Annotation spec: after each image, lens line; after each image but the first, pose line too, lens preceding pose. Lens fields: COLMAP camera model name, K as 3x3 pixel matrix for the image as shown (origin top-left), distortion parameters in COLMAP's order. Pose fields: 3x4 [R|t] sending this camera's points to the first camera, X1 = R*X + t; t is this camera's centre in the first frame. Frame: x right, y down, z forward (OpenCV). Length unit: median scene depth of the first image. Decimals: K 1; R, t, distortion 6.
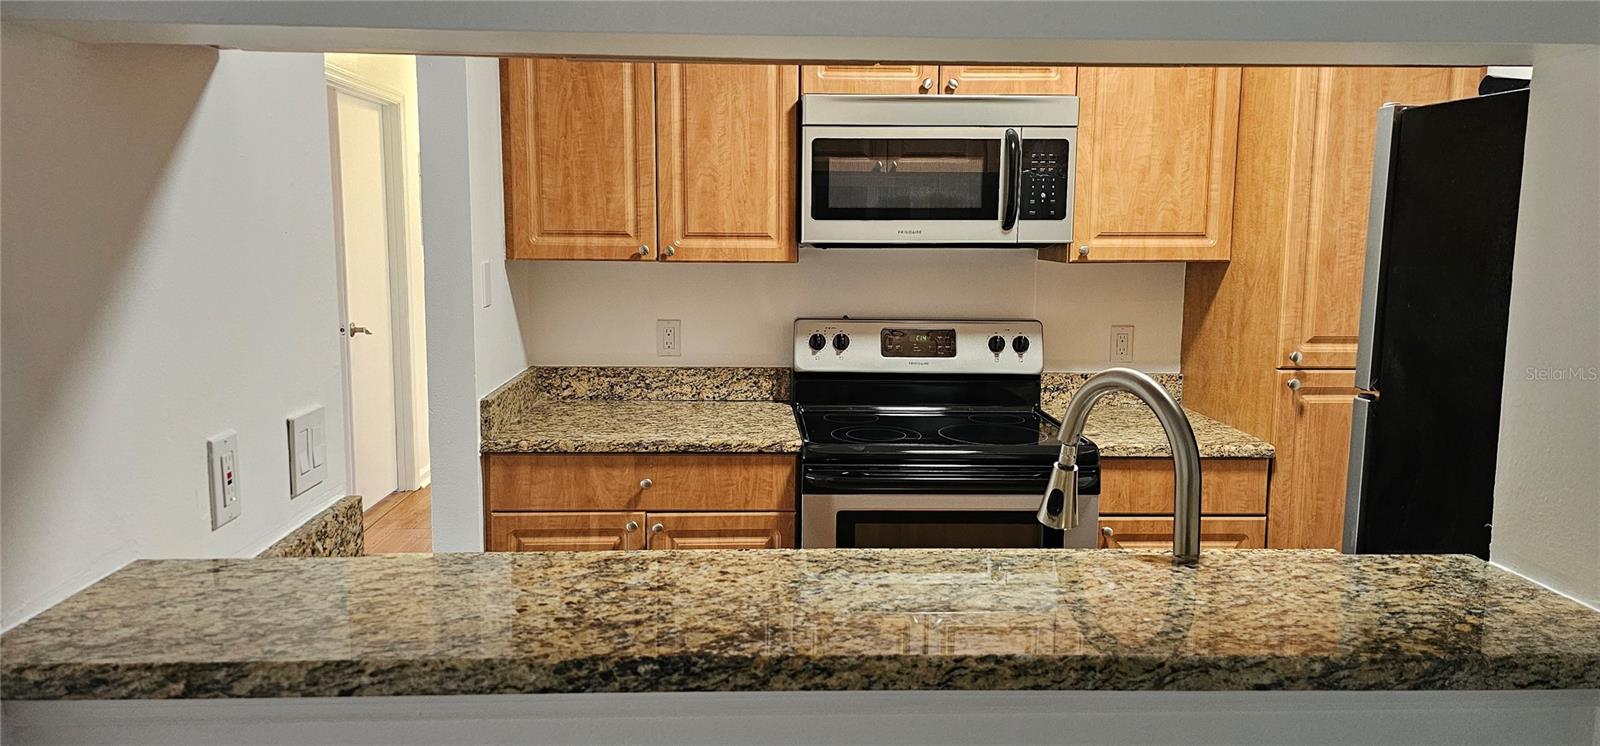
lens RADIAL K [[1071.1, 0, 797.3], [0, 1071.1, 358.3], [0, 0, 1]] dist [0.093265, 0.000192]
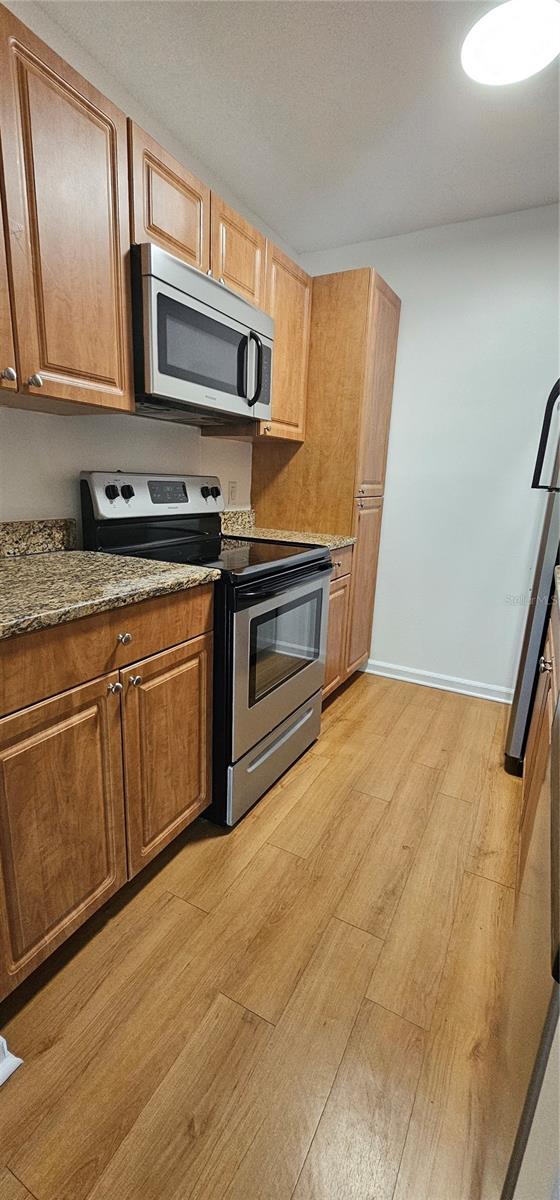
lens RADIAL K [[493.4, 0, 264.5], [0, 493.4, 602.5], [0, 0, 1]] dist [-0.001844, -0.001527]
pose [[0.513495, -0.199159, 0.834661, -0.388830], [0.075083, 0.979391, 0.187501, 0.014632], [-0.854801, -0.033613, 0.517866, 0.624457]]
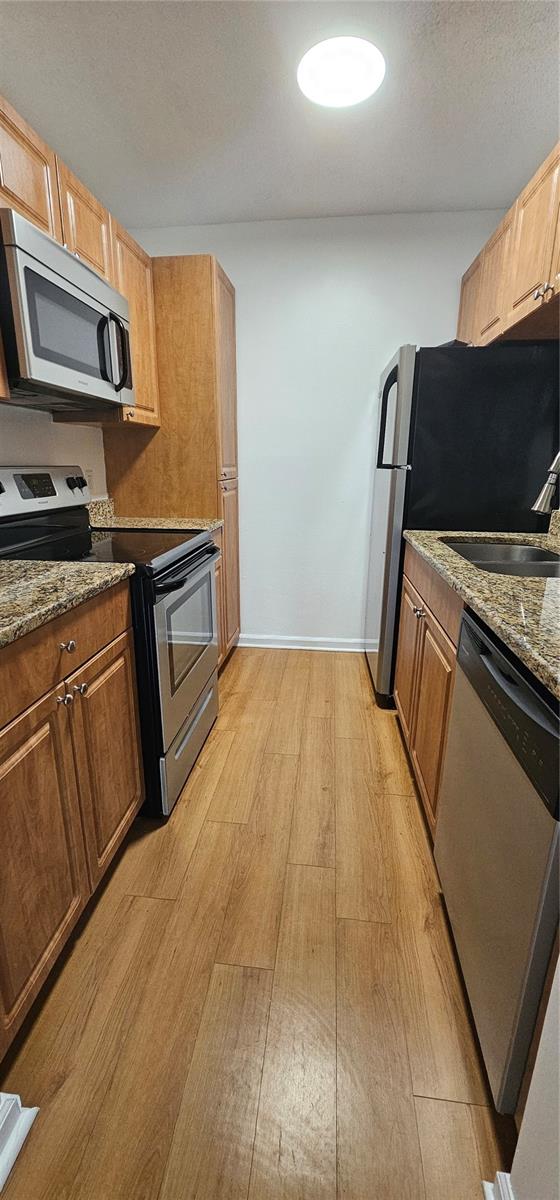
lens RADIAL K [[493.4, 0, 270.5], [0, 493.4, 601.5], [0, 0, 1]] dist [-0.001844, -0.001527]
pose [[0.149626, -0.275809, 0.949496, -0.442120], [0.120587, 0.958228, 0.259343, -0.001720], [-0.981362, 0.075693, 0.176634, 0.704007]]
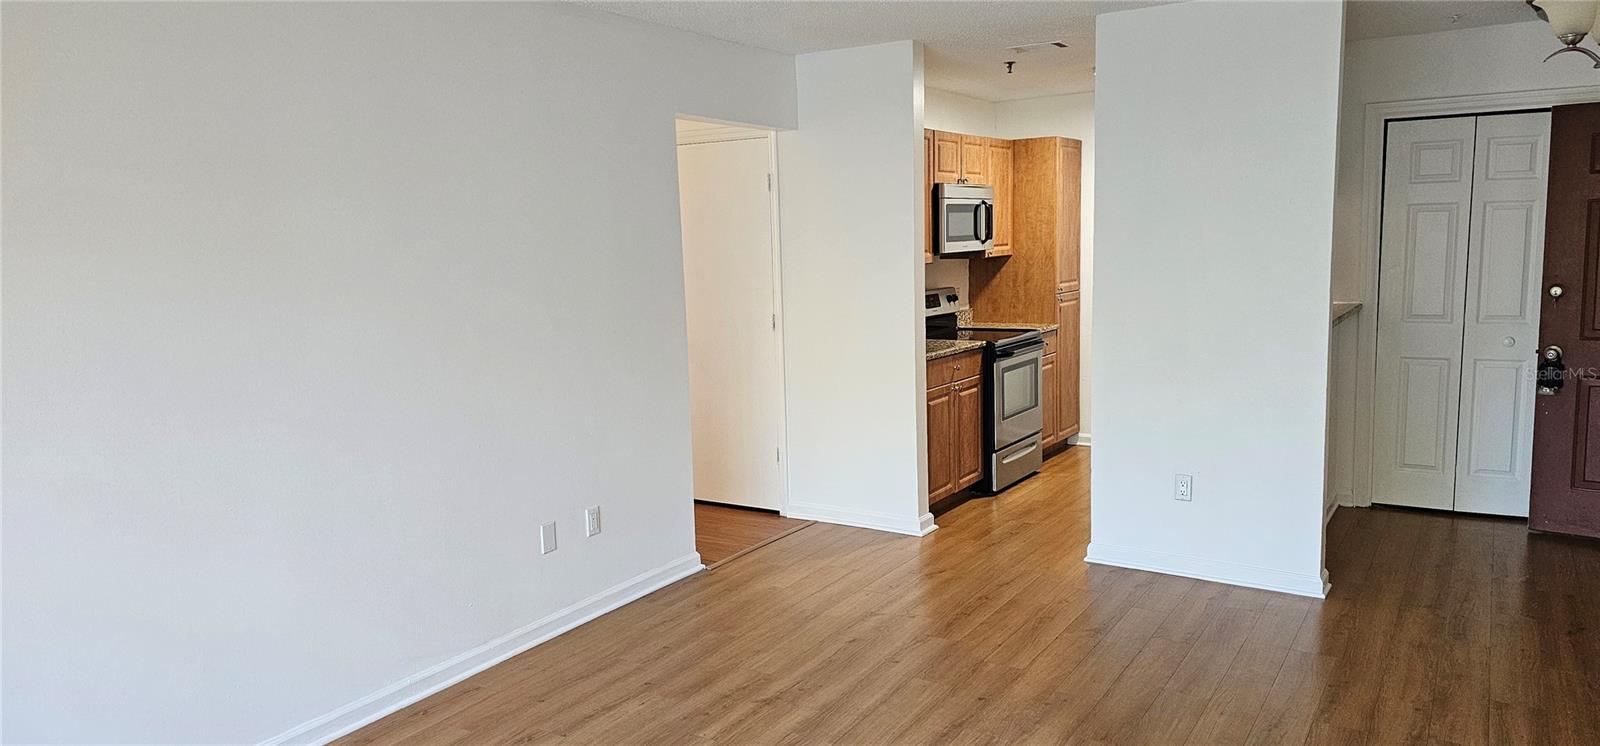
lens RADIAL K [[1071.1, 0, 753.9], [0, 1071.1, 389.4], [0, 0, 1]] dist [0.093265, 0.000192]
pose [[0.588476, -0.137571, 0.796724, -1.898527], [0.137796, 0.988066, 0.068832, -0.039165], [-0.796686, 0.069279, 0.600410, 0.045685]]
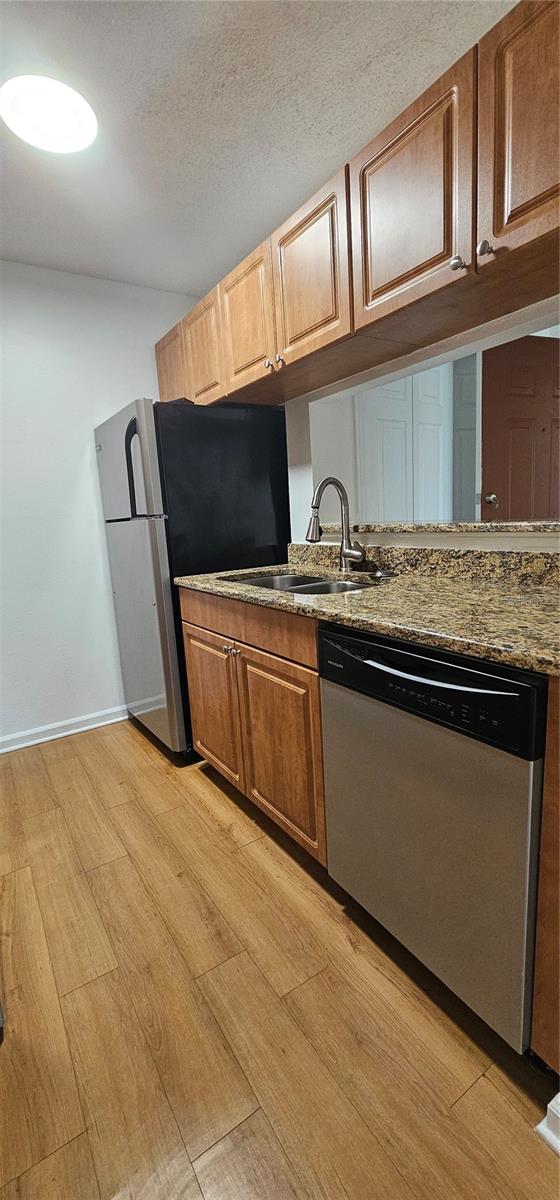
lens RADIAL K [[493.4, 0, 277.7], [0, 493.4, 598.7], [0, 0, 1]] dist [-0.001844, -0.001527]
pose [[-0.514661, -0.121721, 0.848709, -0.384029], [0.165970, 0.957005, 0.237897, -0.006696], [-0.841176, 0.263297, -0.472332, 0.849812]]
